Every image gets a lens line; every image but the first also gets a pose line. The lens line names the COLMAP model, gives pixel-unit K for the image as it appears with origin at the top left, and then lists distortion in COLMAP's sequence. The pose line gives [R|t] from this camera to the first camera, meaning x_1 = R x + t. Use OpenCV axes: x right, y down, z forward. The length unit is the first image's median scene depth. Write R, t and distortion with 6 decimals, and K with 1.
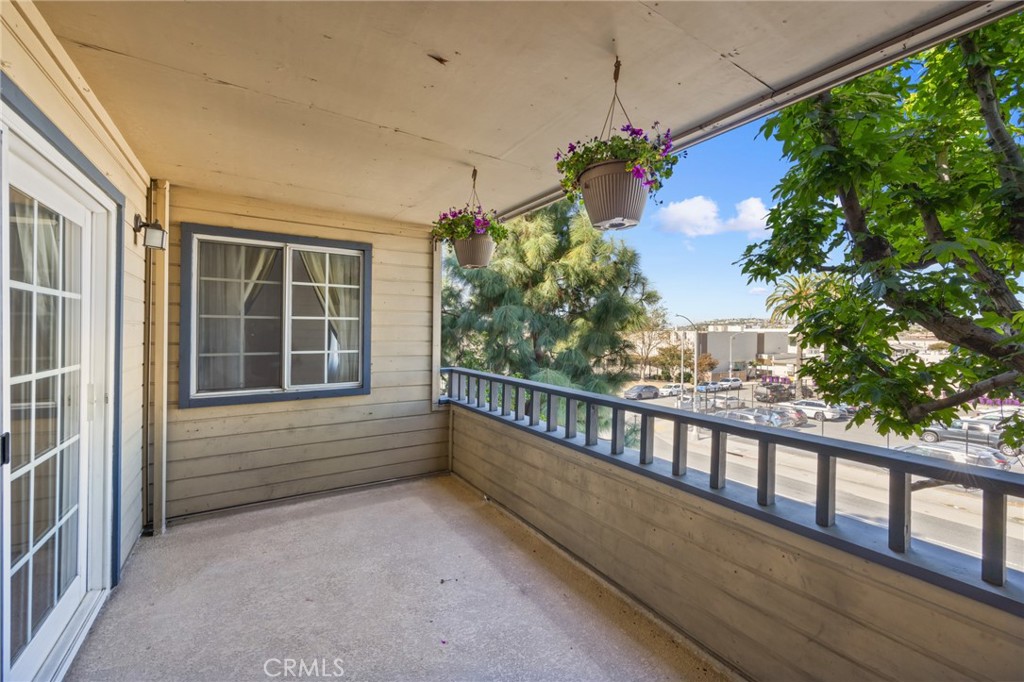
lens RADIAL K [[429.2, 0, 514.1], [0, 429.2, 329.6], [0, 0, 1]] dist [0.002387, 0.000531]
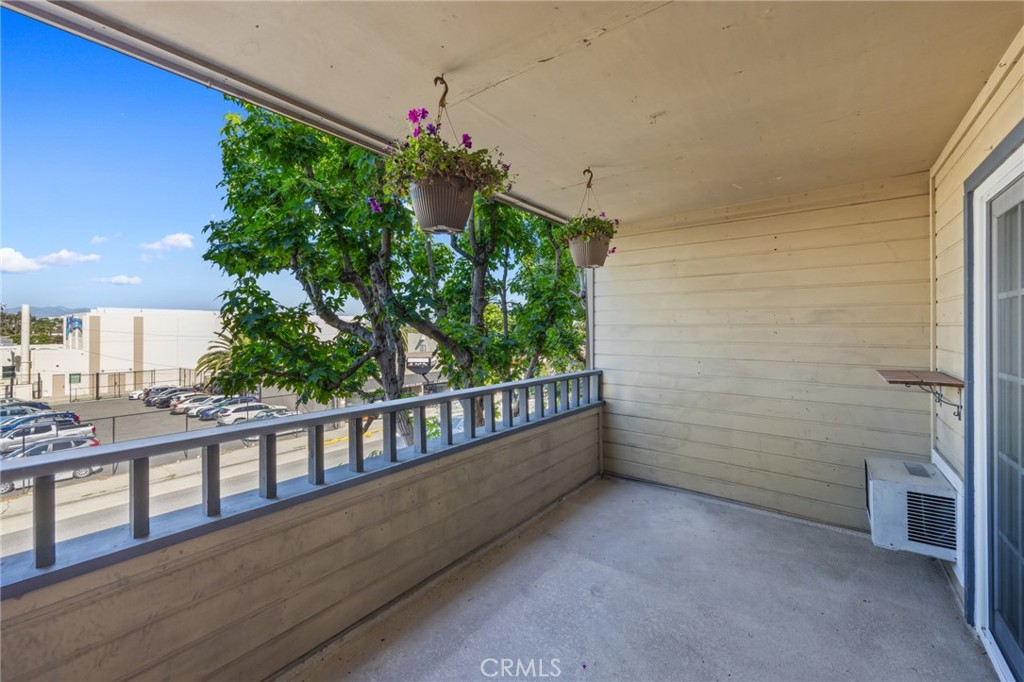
lens RADIAL K [[426.4, 0, 483.8], [0, 426.4, 340.2], [0, 0, 1]] dist [0.002176, 0.000203]
pose [[-0.323200, -0.034287, 0.945709, -0.616597], [-0.006162, 0.999398, 0.034128, -0.004207], [-0.946310, 0.005202, -0.323217, 0.998273]]
